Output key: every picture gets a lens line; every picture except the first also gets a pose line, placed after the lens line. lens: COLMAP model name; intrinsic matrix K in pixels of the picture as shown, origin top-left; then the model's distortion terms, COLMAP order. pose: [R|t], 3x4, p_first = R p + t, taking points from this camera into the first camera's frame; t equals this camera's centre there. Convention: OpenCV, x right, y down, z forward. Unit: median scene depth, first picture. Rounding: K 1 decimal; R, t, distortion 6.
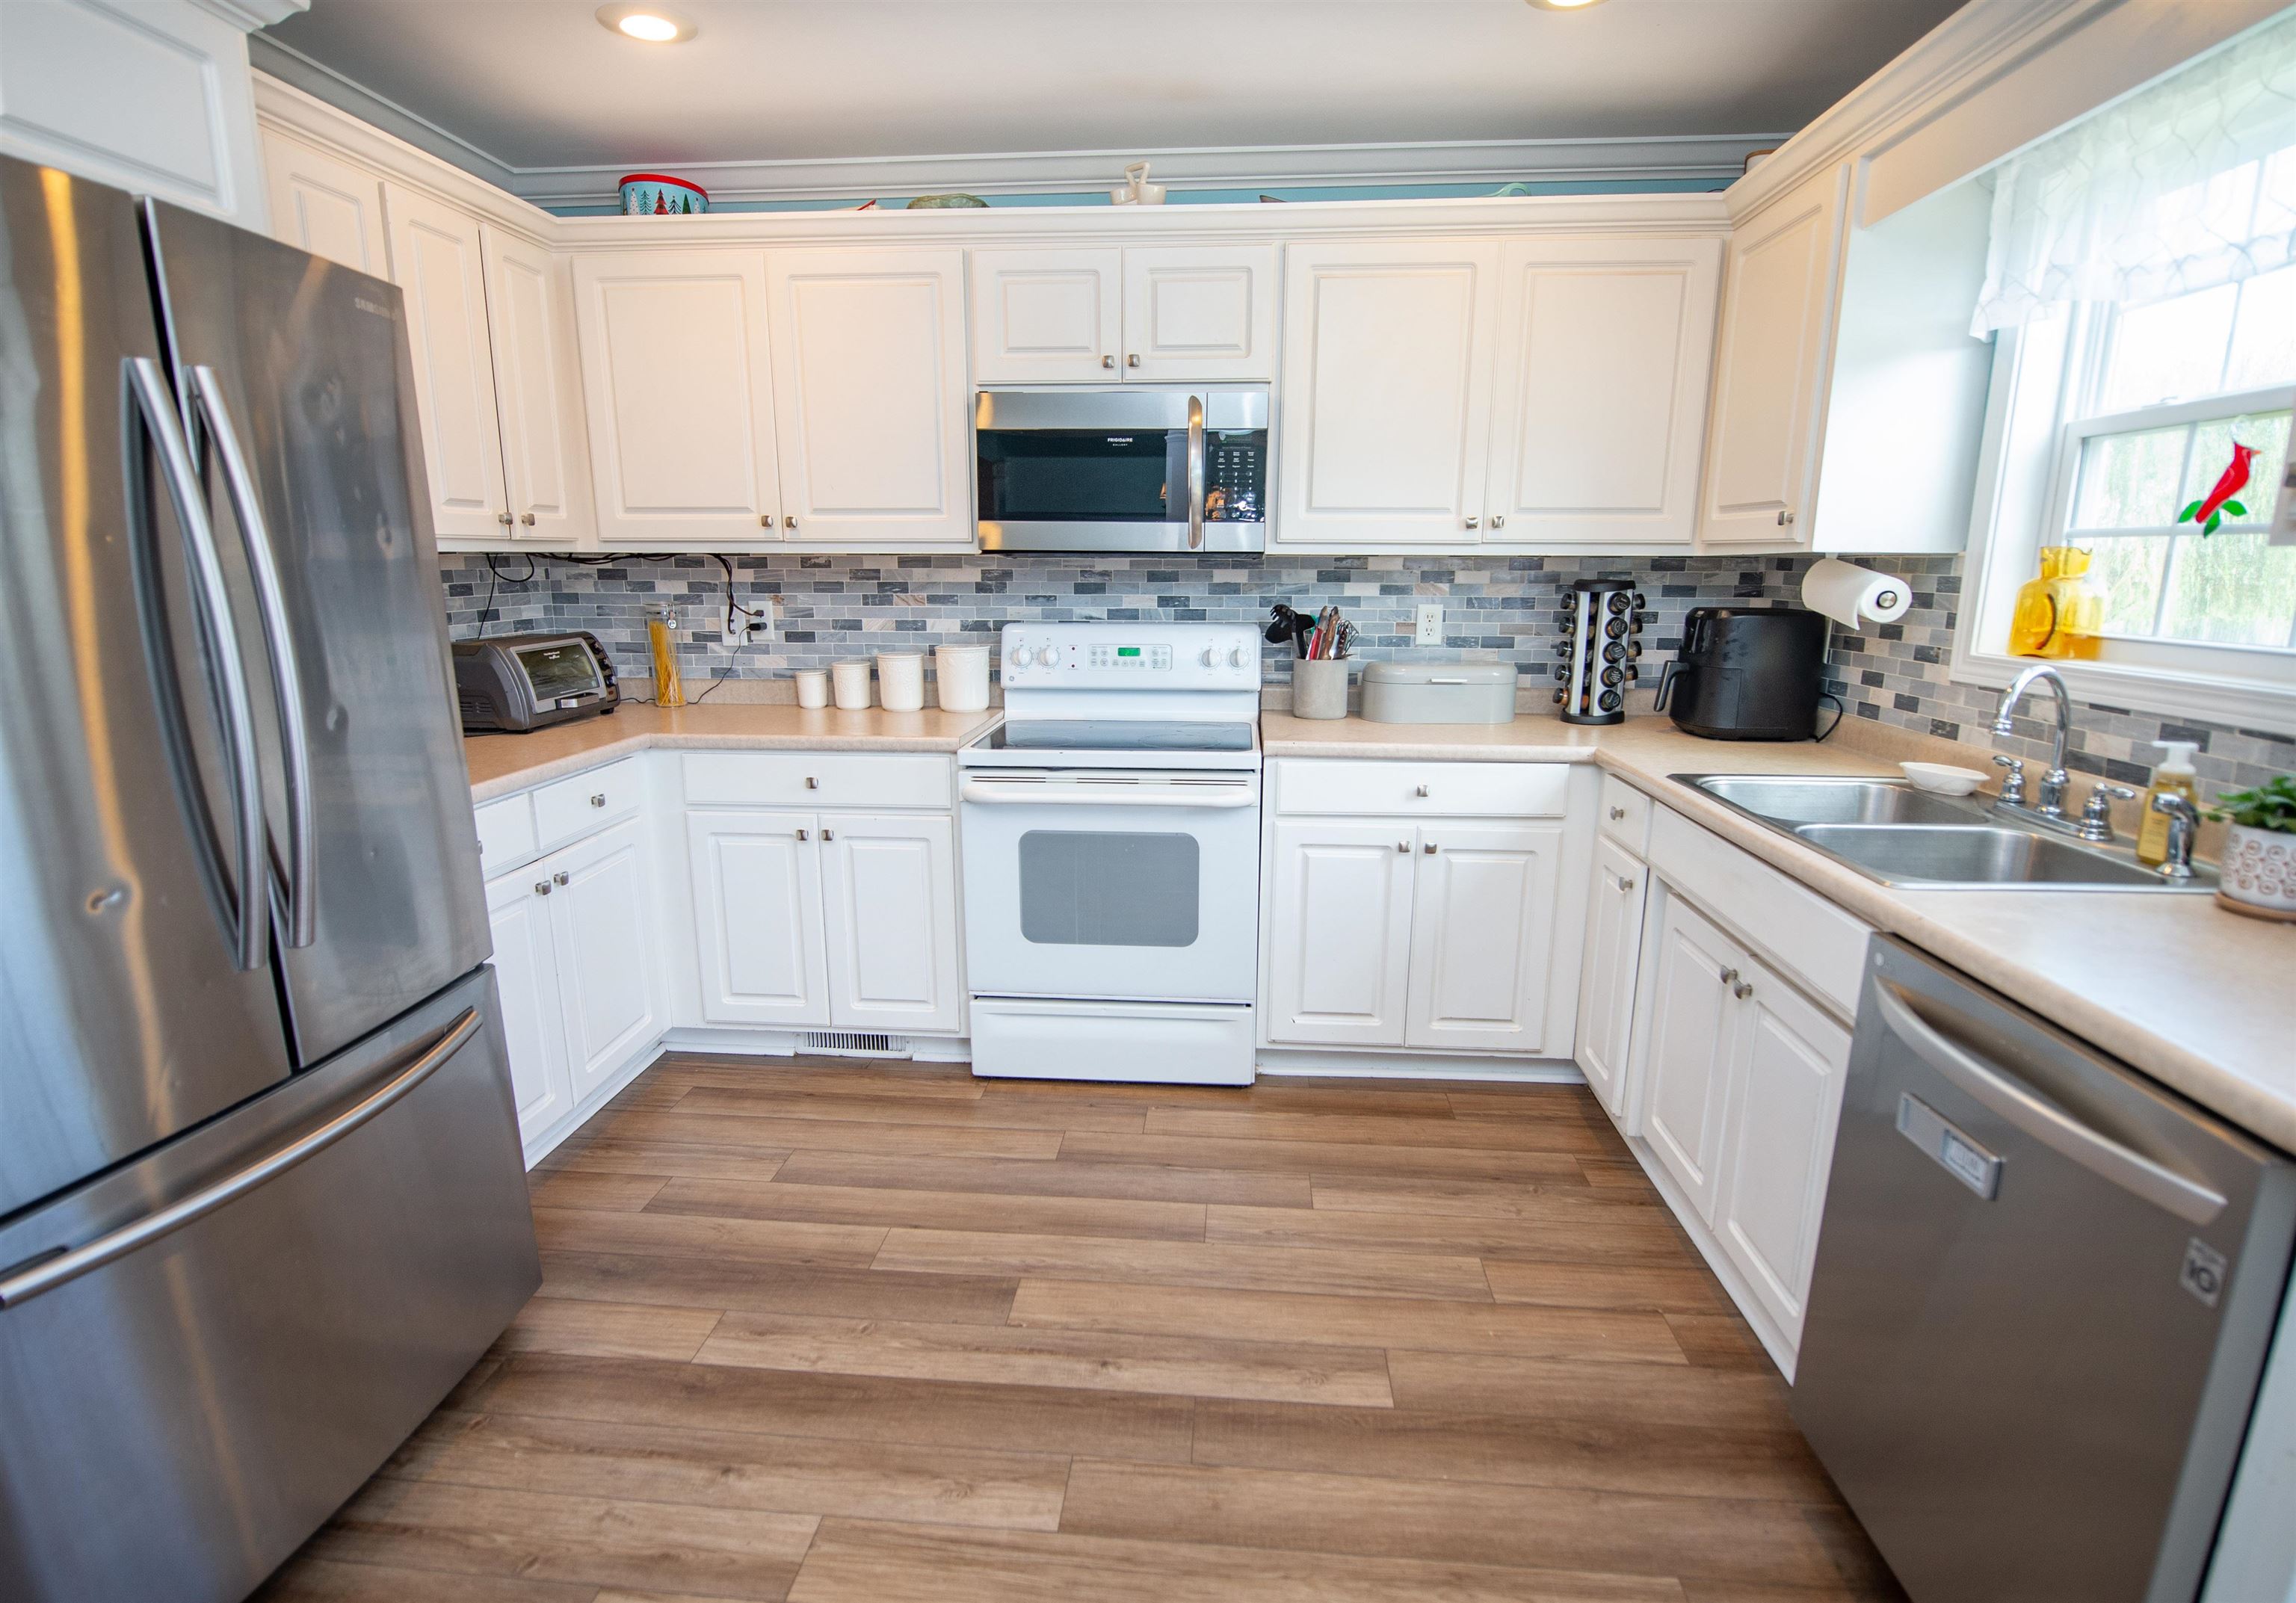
lens RADIAL K [[1105.9, 0, 1148.0], [0, 1105.9, 801.5], [0, 0, 1]] dist [-0.003078, -0.011059]
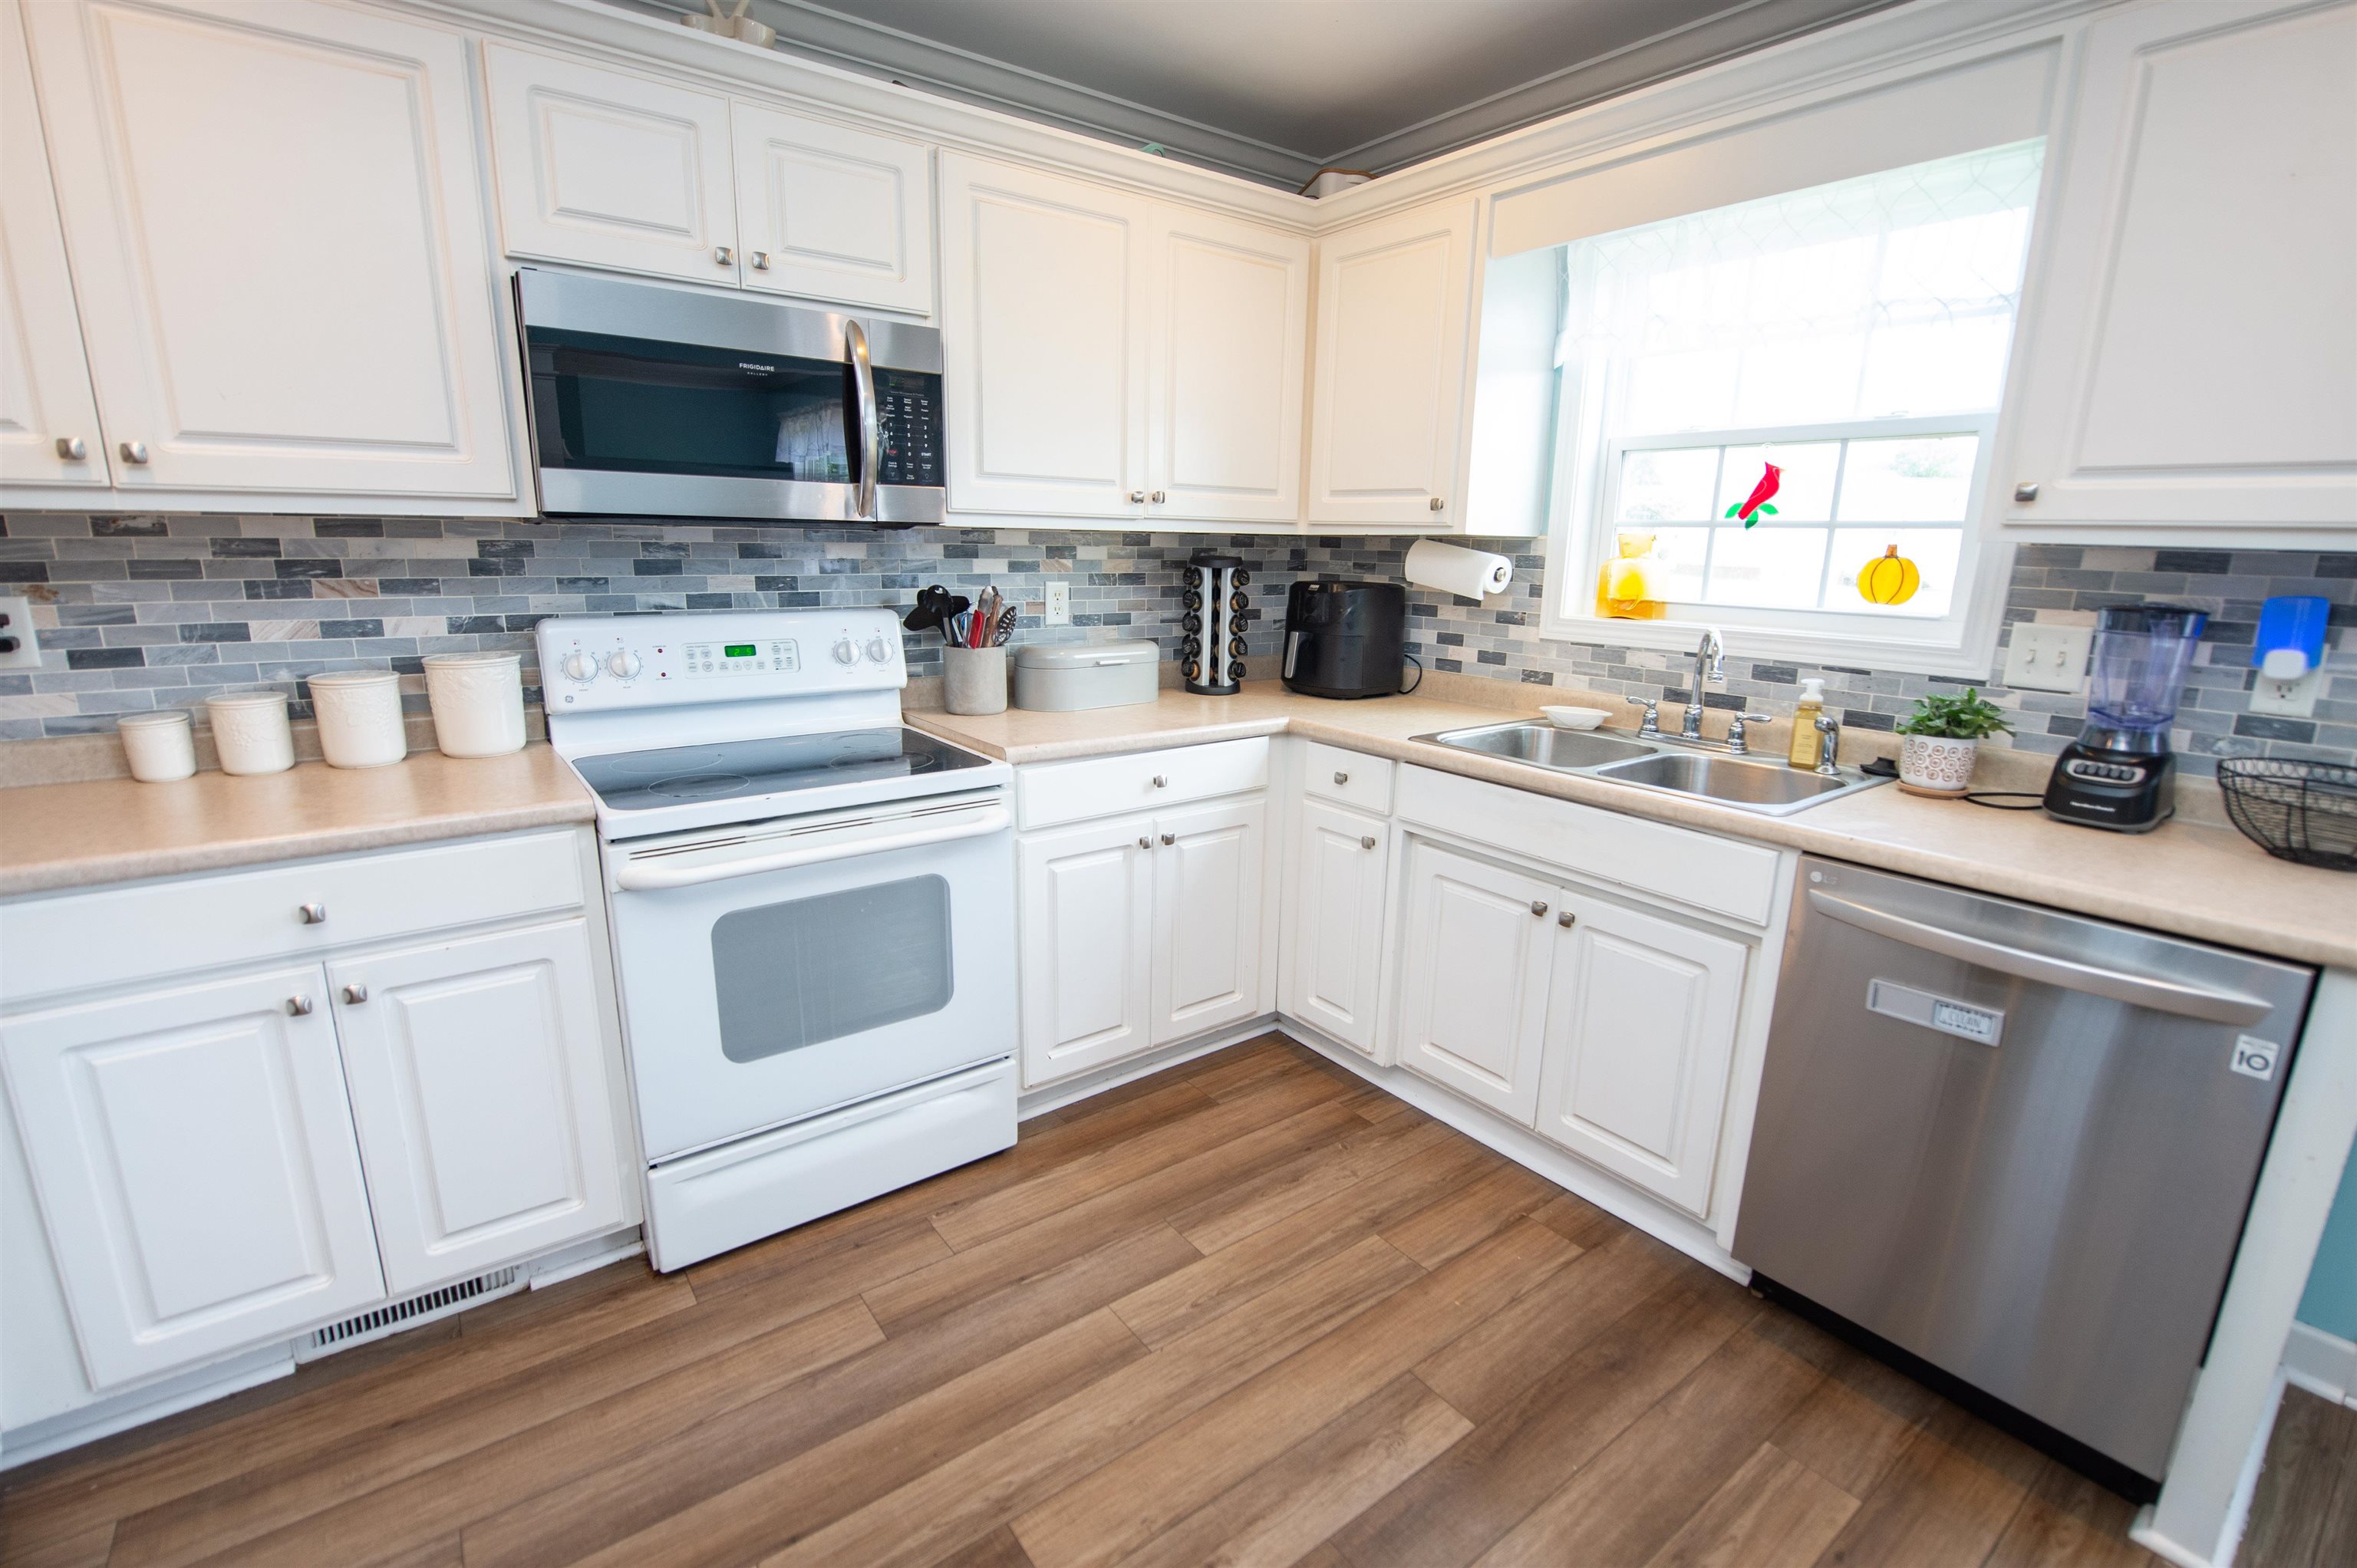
lens RADIAL K [[1043.6, 0, 1182.2], [0, 1043.6, 786.9], [0, 0, 1]] dist [-0.014297, -0.001182]
pose [[0.748686, -0.142450, 0.647439, -0.298889], [0.124183, 0.989488, 0.074106, -0.064729], [-0.651189, 0.024918, 0.758506, 0.291994]]
